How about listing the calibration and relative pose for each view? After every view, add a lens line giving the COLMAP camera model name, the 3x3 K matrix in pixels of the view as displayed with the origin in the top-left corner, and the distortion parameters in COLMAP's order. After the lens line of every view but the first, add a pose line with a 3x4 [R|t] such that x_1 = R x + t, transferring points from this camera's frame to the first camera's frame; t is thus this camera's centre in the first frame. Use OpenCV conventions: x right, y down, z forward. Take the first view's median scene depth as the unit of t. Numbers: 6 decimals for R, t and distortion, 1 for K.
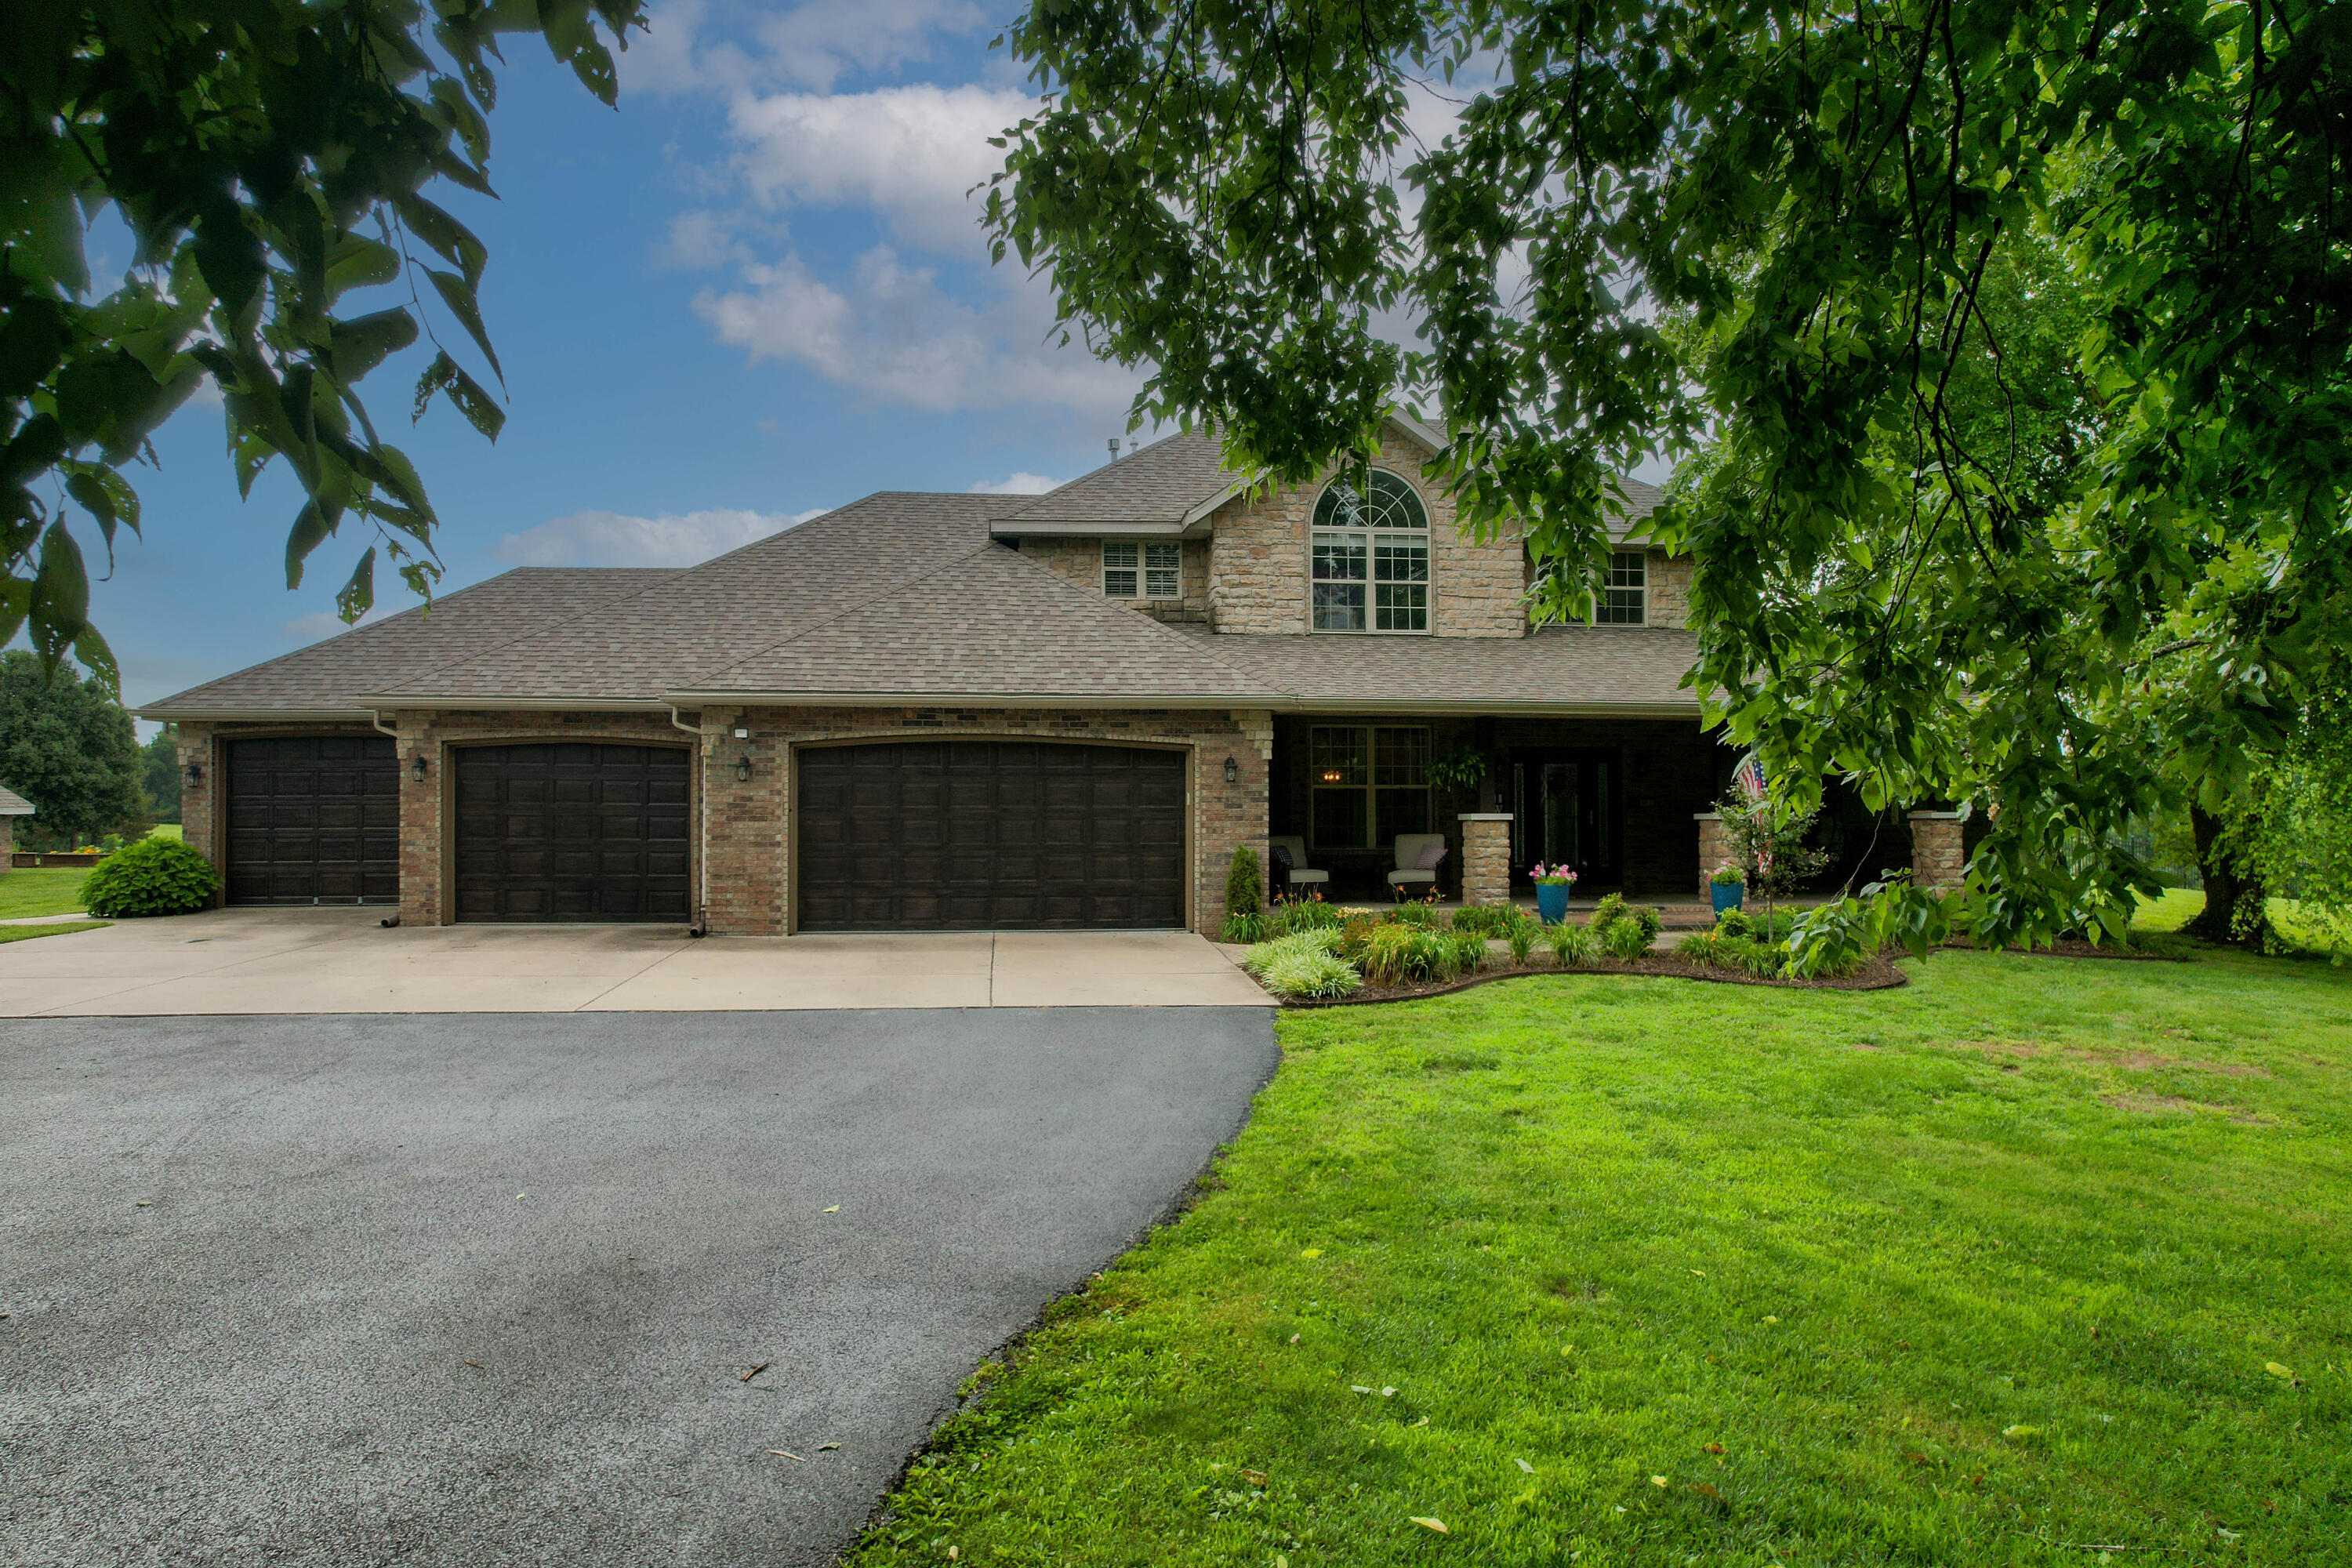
lens RADIAL K [[1502.3, 0, 1174.0], [0, 1502.3, 784.7], [0, 0, 1]] dist [-0.072781, 0.062629]
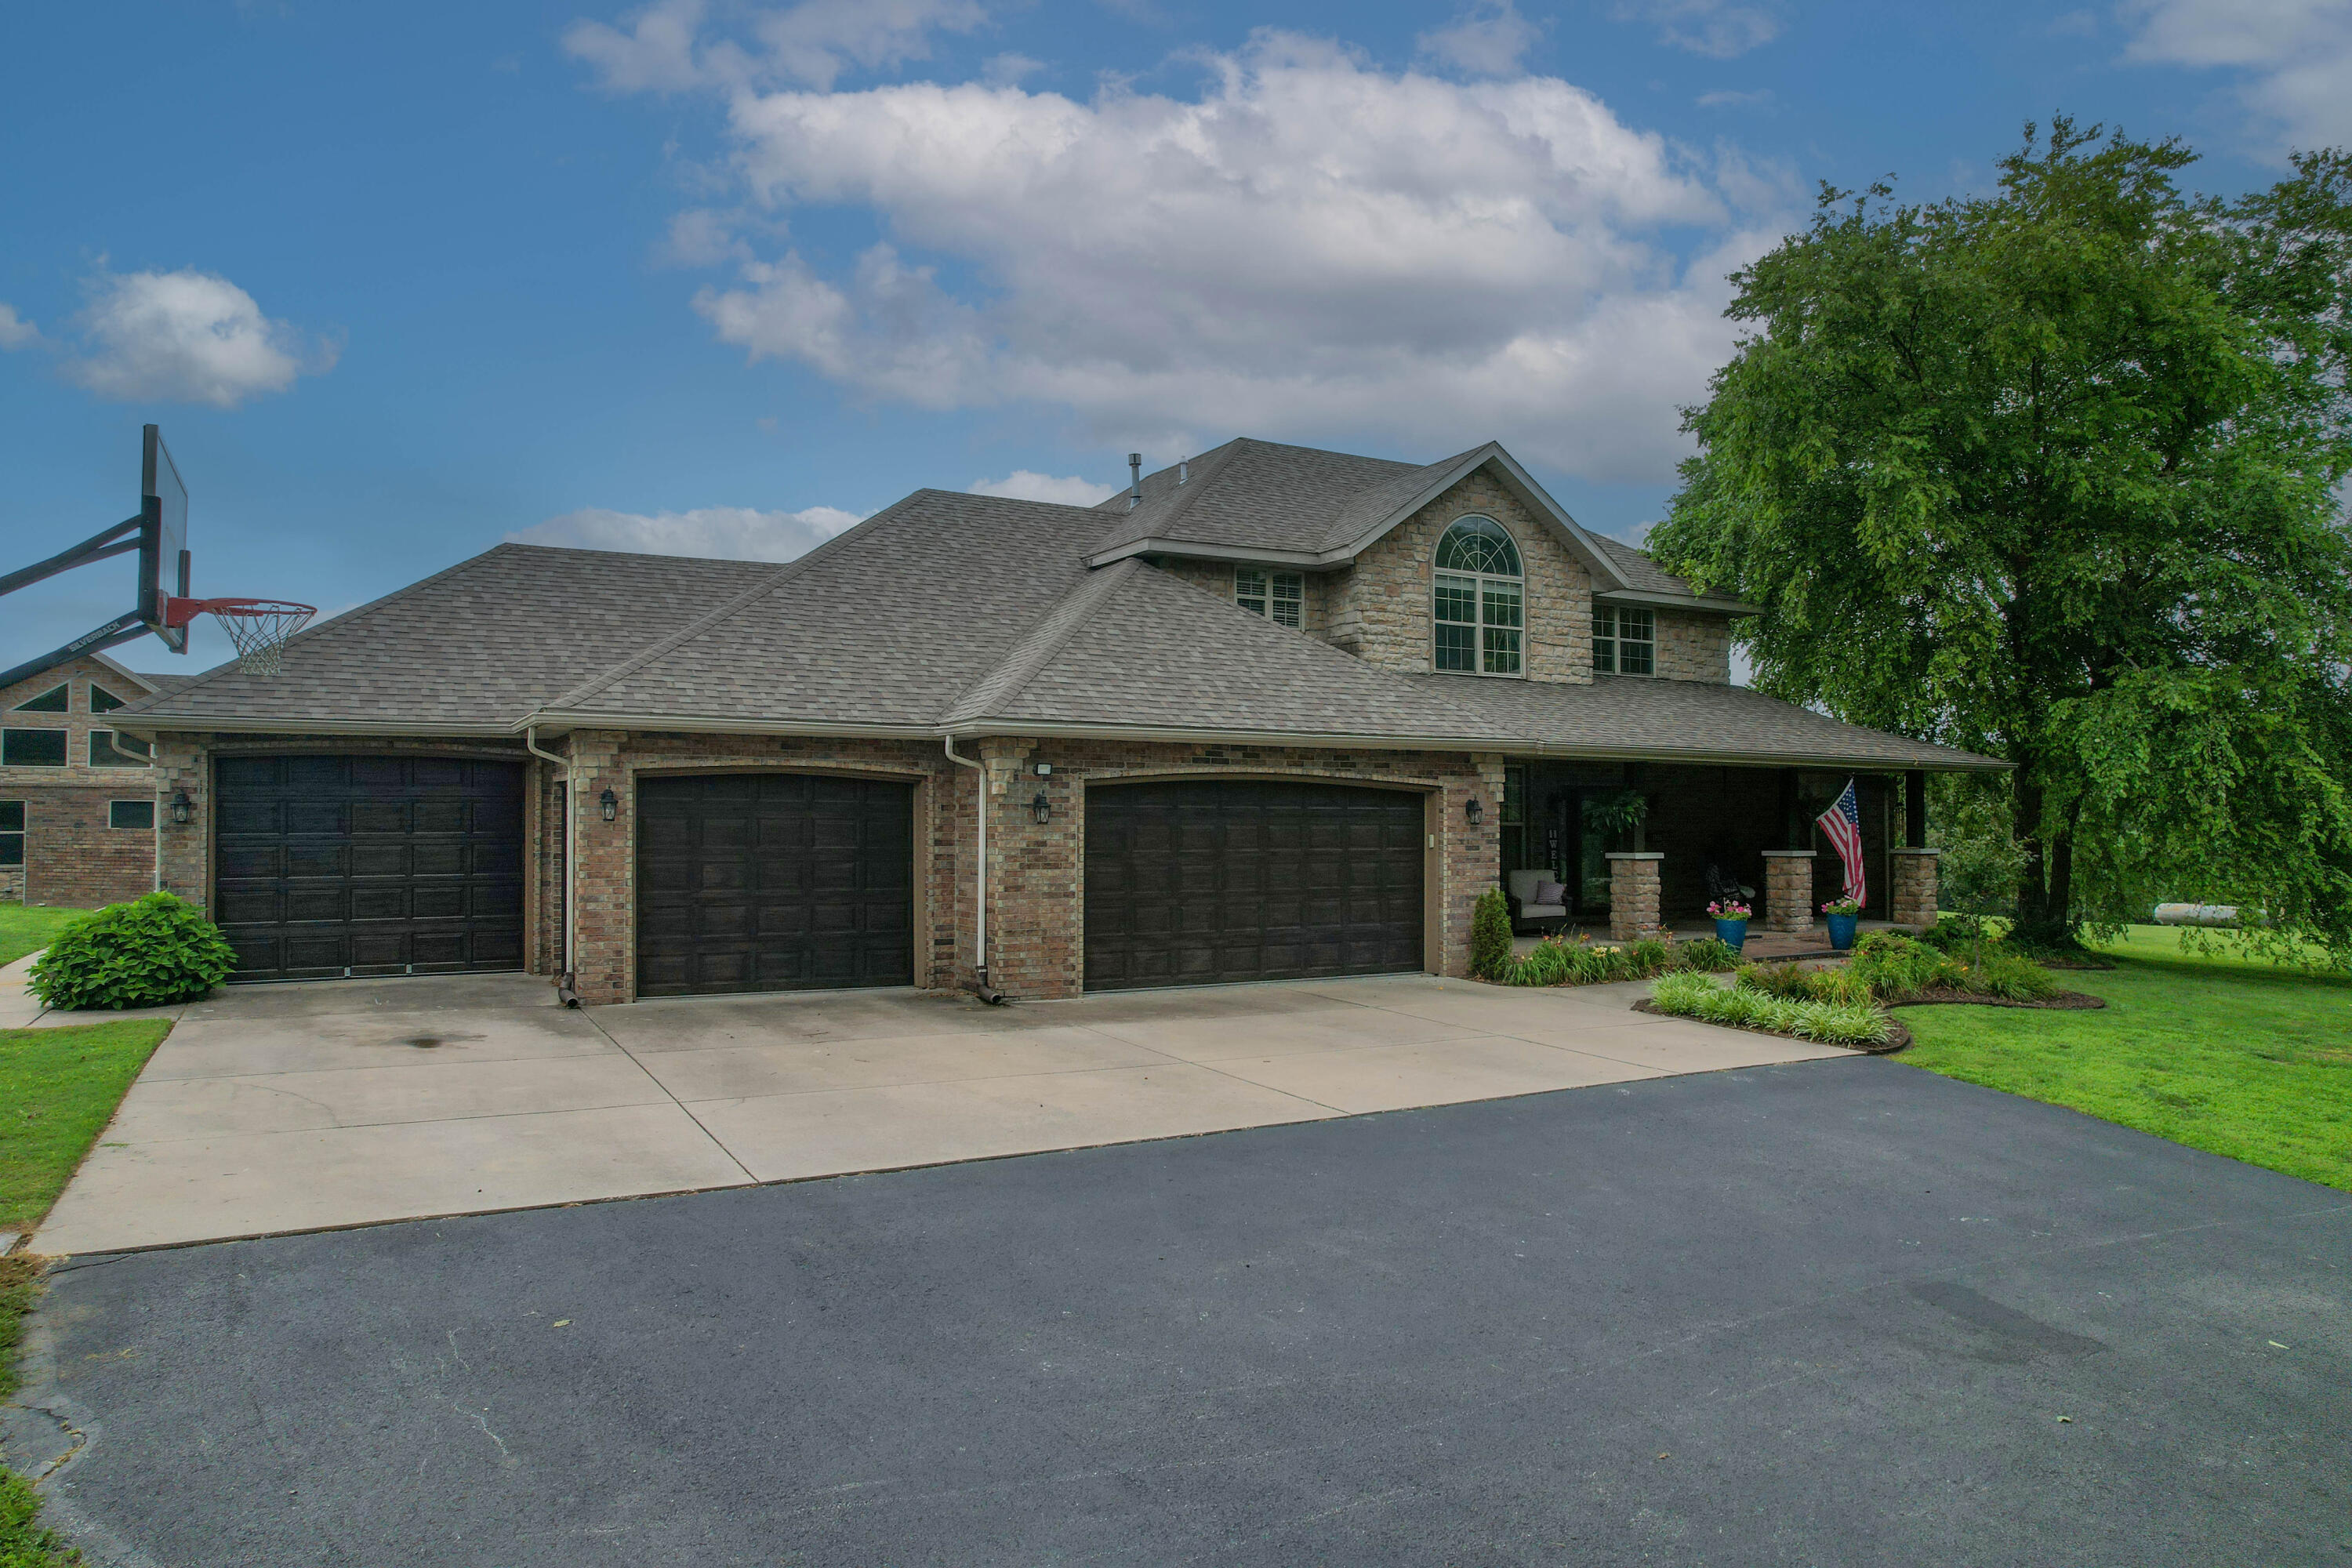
lens RADIAL K [[1502.3, 0, 1172.8], [0, 1502.3, 785.7], [0, 0, 1]] dist [-0.072781, 0.062629]
pose [[0.922502, 0.012946, 0.385776, -0.513539], [-0.012059, 0.999916, -0.004717, -0.019726], [-0.385804, -0.000301, 0.922581, 0.146004]]
